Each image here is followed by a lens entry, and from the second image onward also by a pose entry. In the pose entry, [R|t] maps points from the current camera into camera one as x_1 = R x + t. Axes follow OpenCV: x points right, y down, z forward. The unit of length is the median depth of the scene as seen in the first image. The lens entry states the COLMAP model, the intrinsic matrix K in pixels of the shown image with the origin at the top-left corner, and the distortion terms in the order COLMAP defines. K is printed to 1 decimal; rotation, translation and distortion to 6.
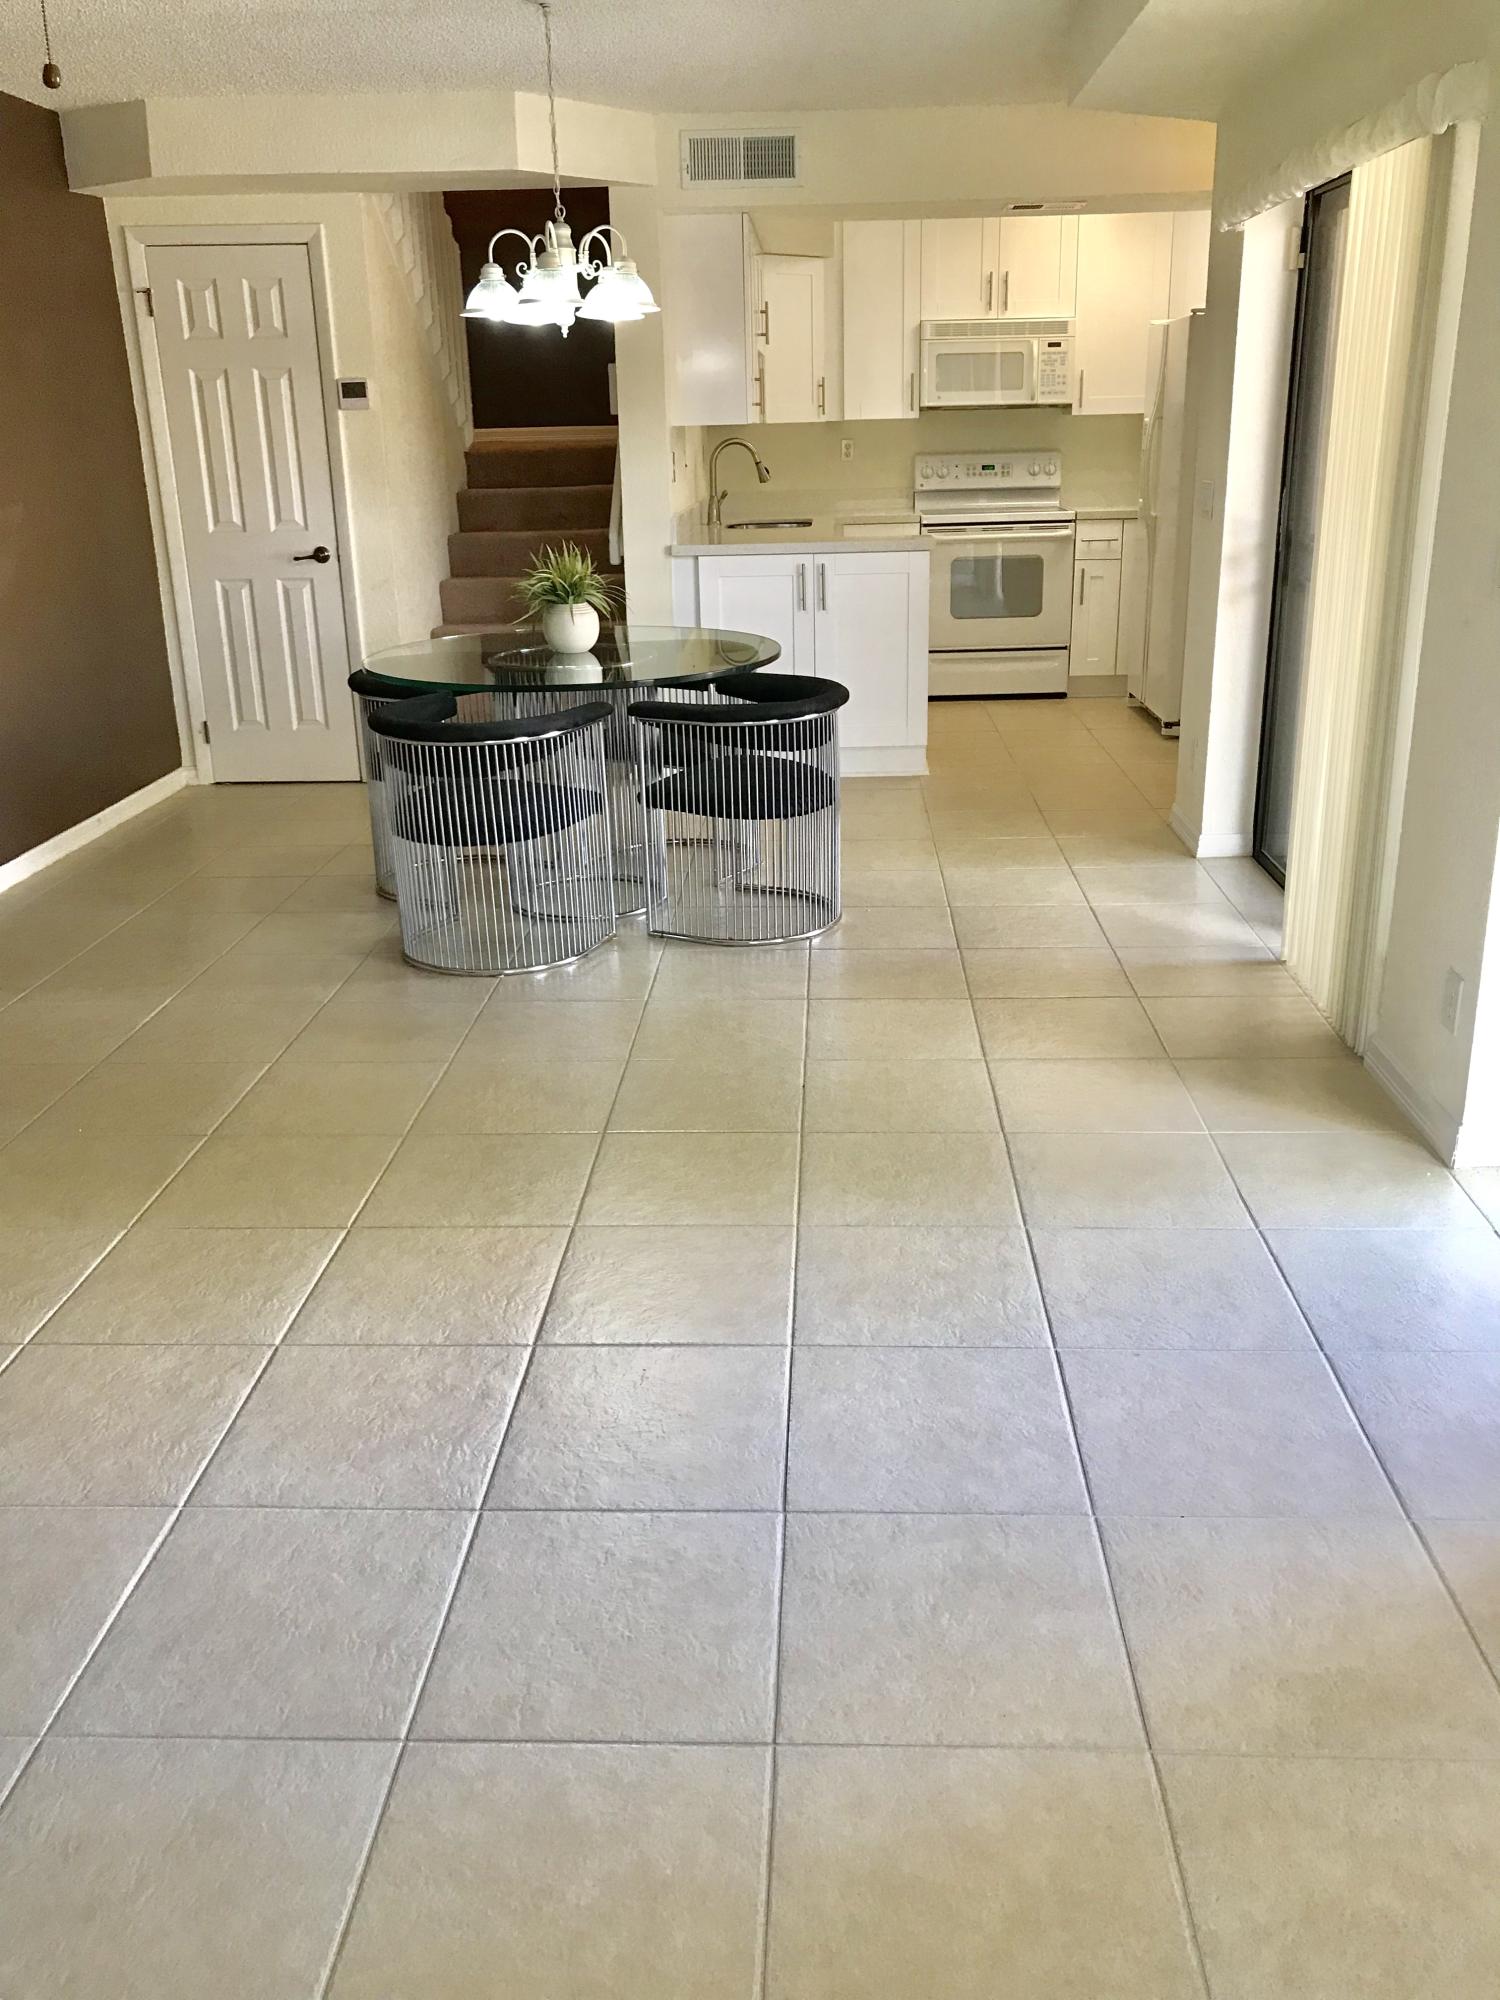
lens RADIAL K [[1623.4, 0, 765.0], [0, 1623.4, 982.5], [0, 0, 1]] dist [0.029252, -0.041068]
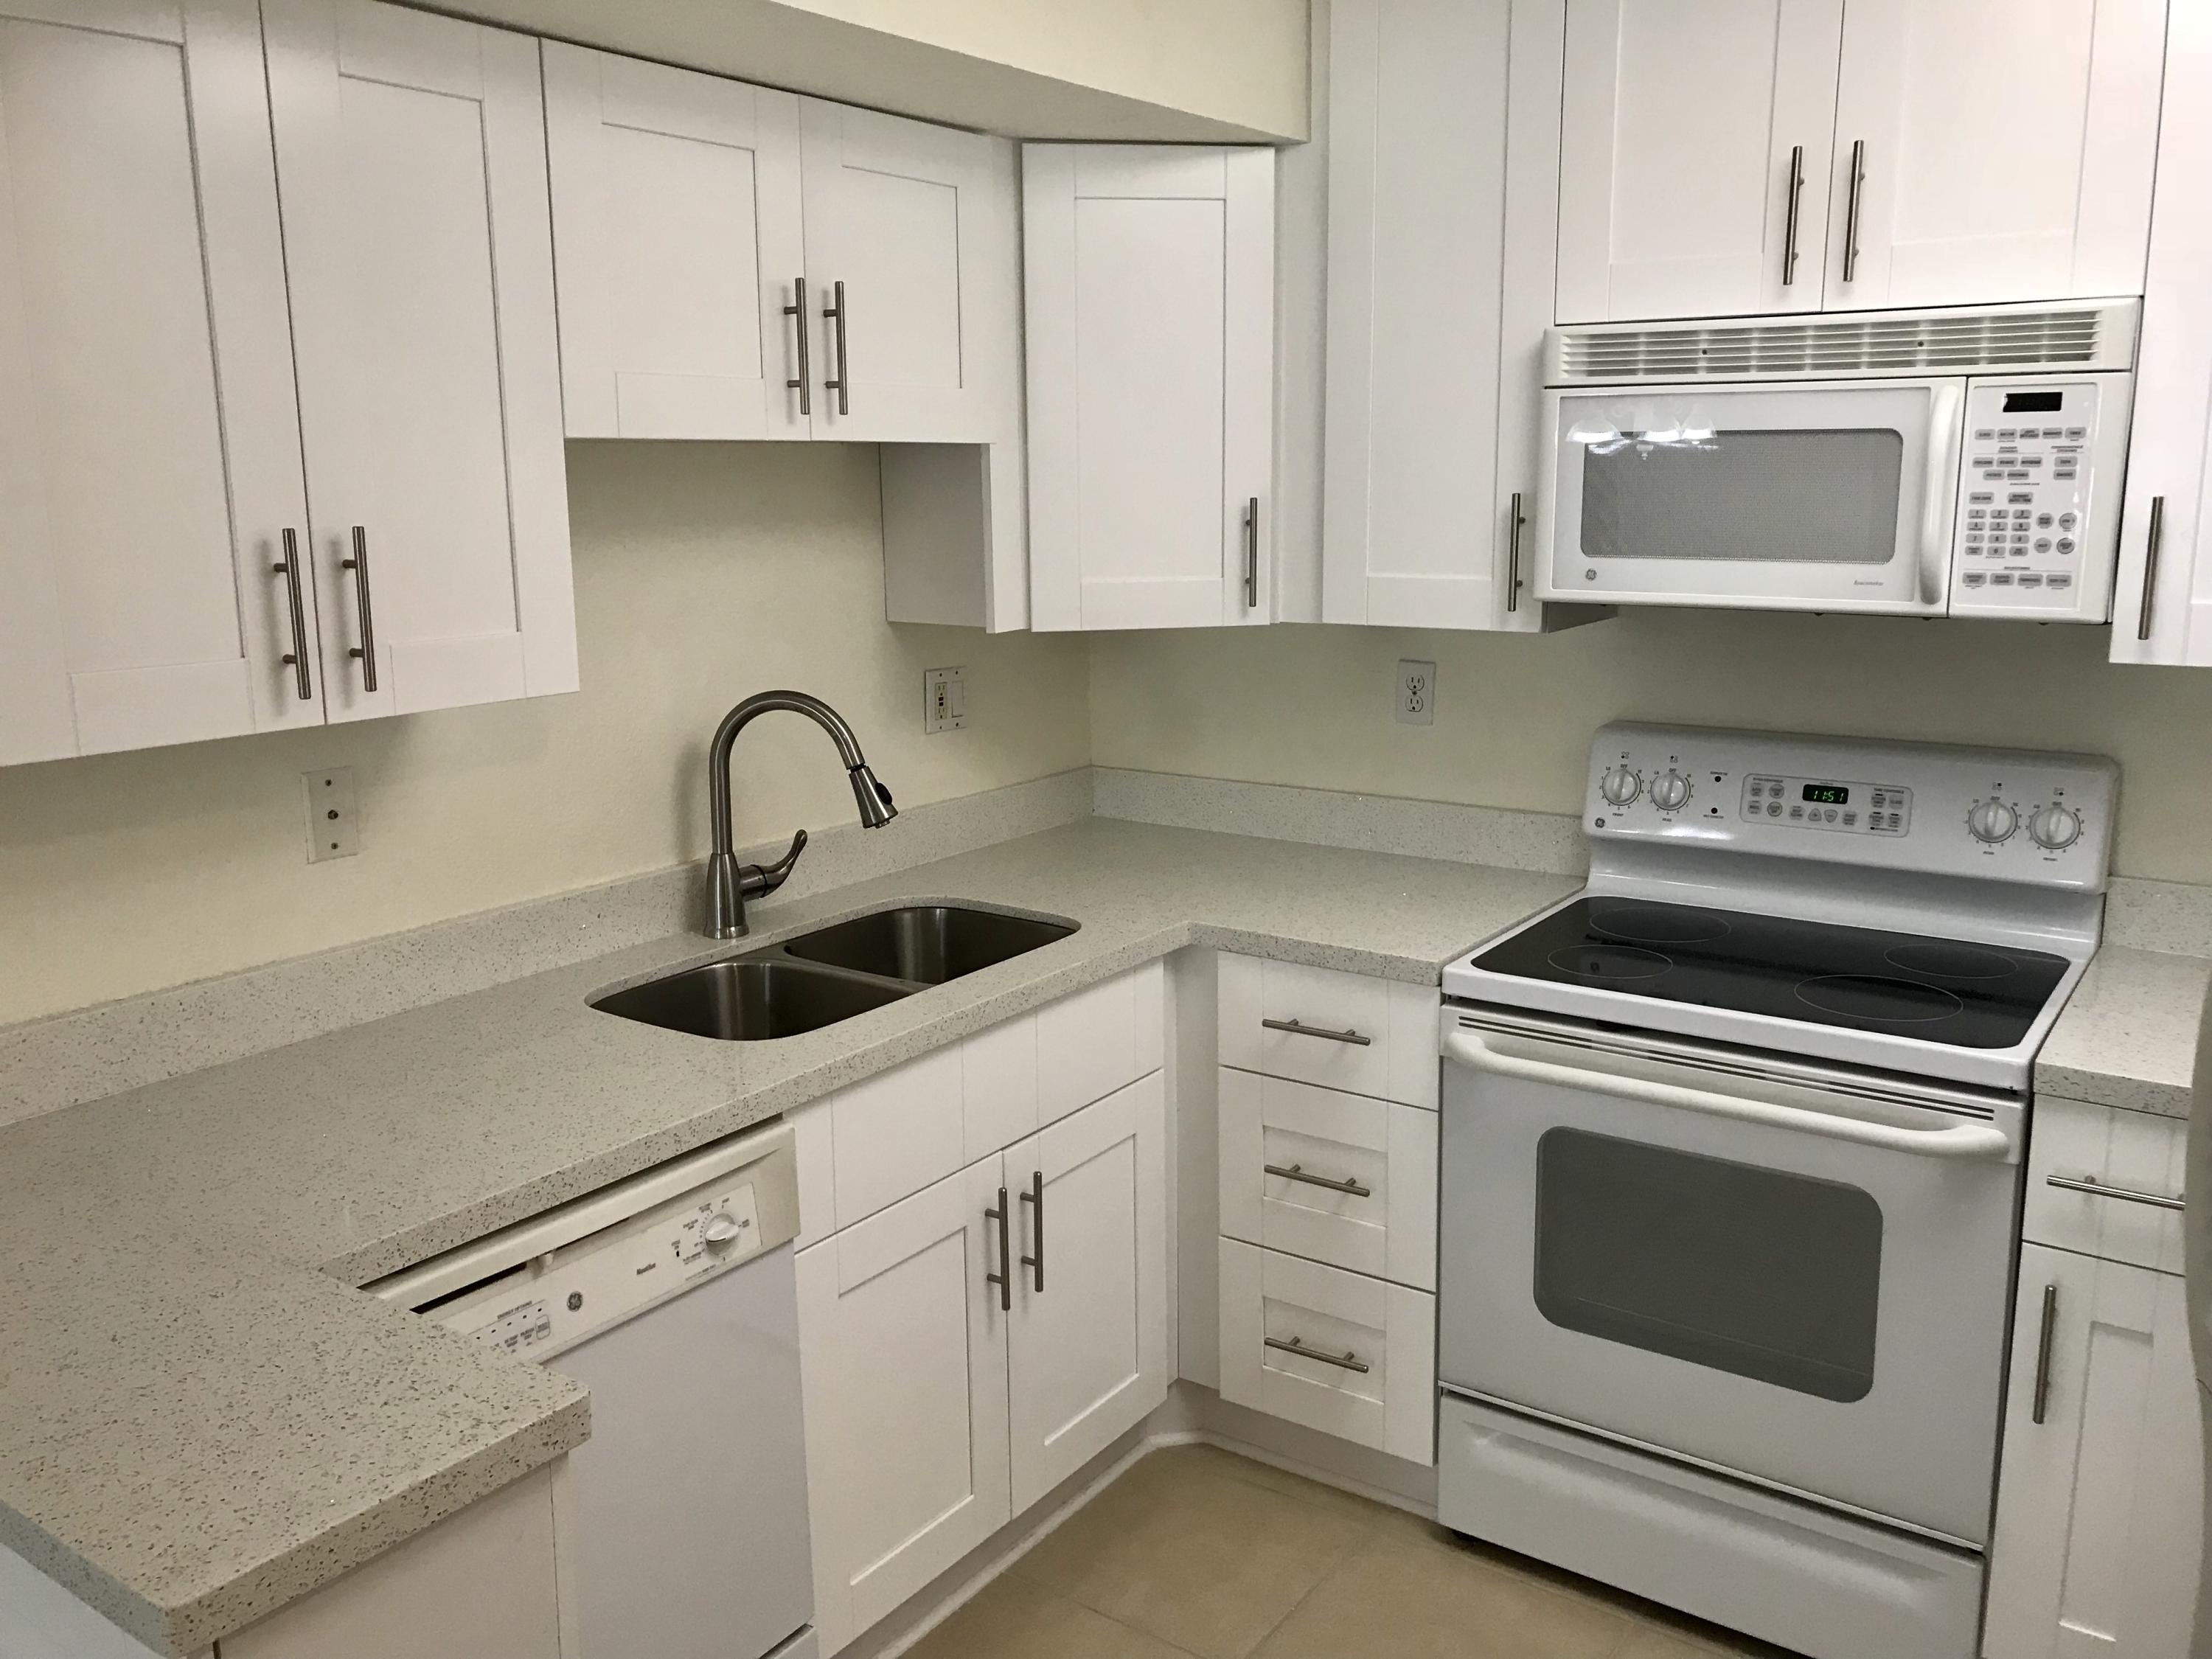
lens RADIAL K [[1795.4, 0, 1103.4], [0, 1795.4, 820.9], [0, 0, 1]] dist [0.029252, -0.041068]
pose [[0.840290, 0.120717, -0.528526, 0.212464], [-0.186168, 0.979863, -0.072181, -0.279361], [0.509169, 0.159047, 0.845843, 0.697142]]
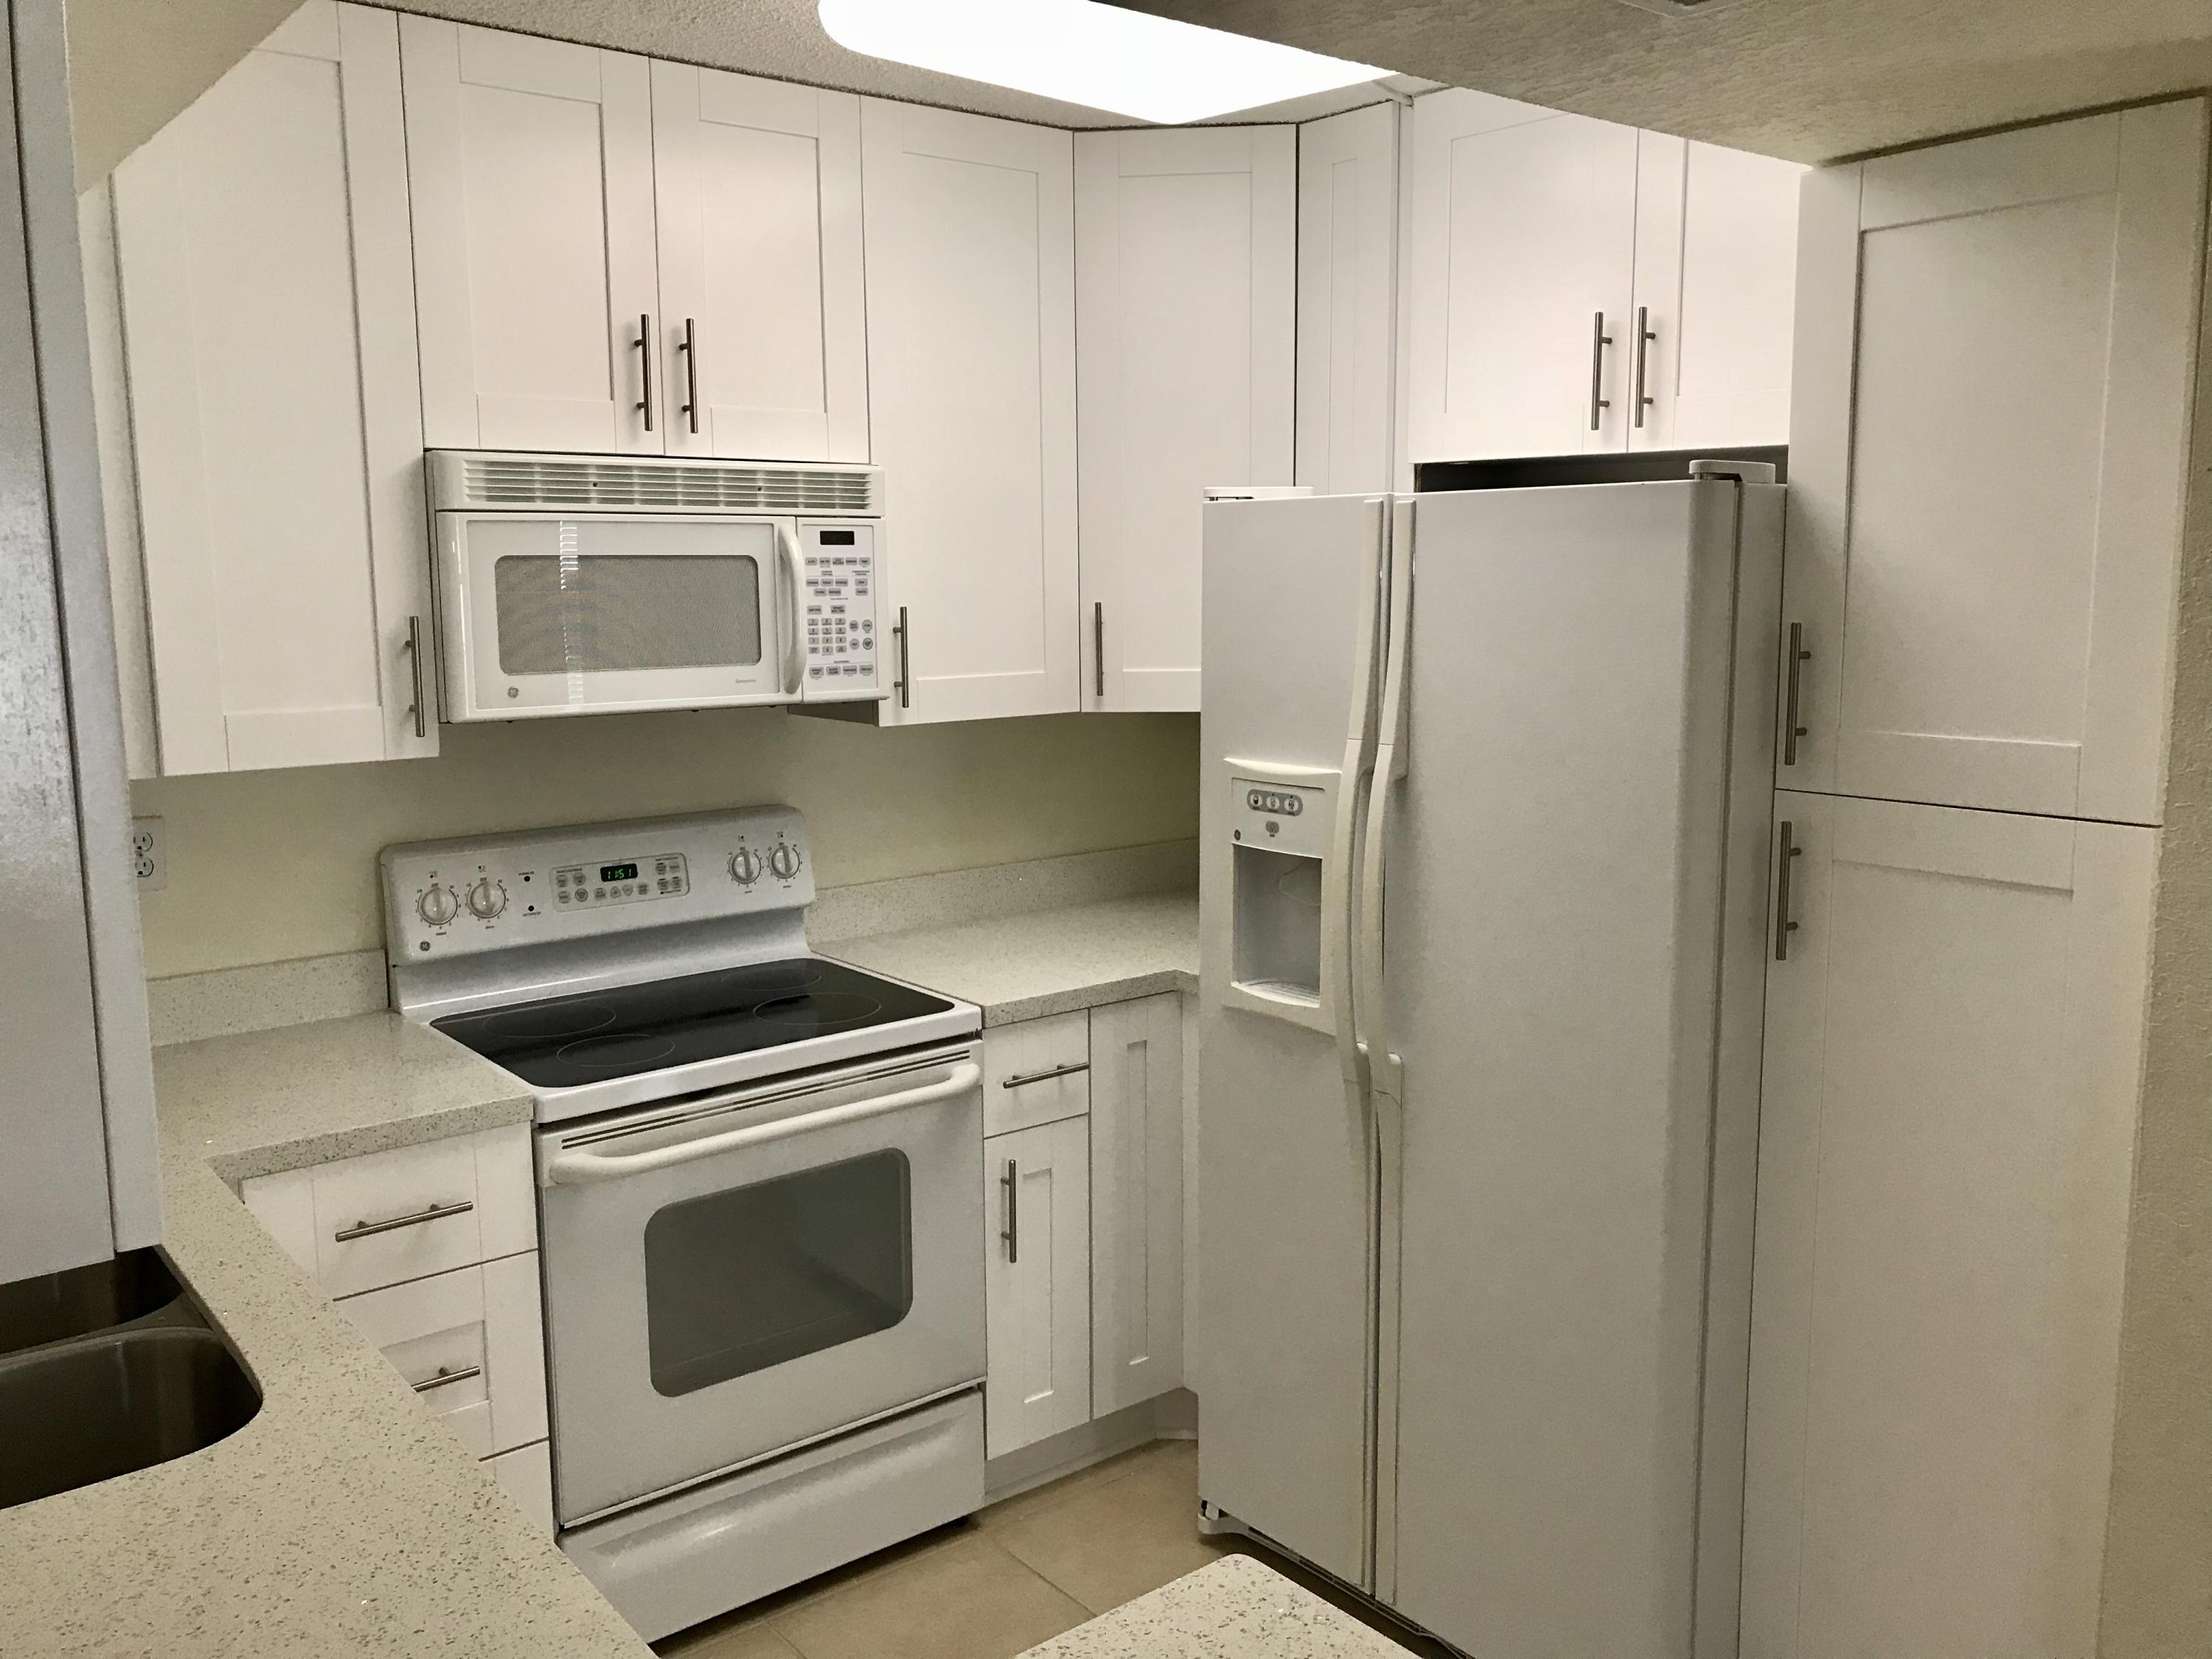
lens RADIAL K [[1795.4, 0, 1106.5], [0, 1795.4, 817.7], [0, 0, 1]] dist [0.029252, -0.041068]
pose [[0.755528, -0.076518, 0.650632, -0.029139], [0.206405, 0.970377, -0.125561, -0.275590], [-0.621751, 0.229159, 0.748941, 0.696957]]
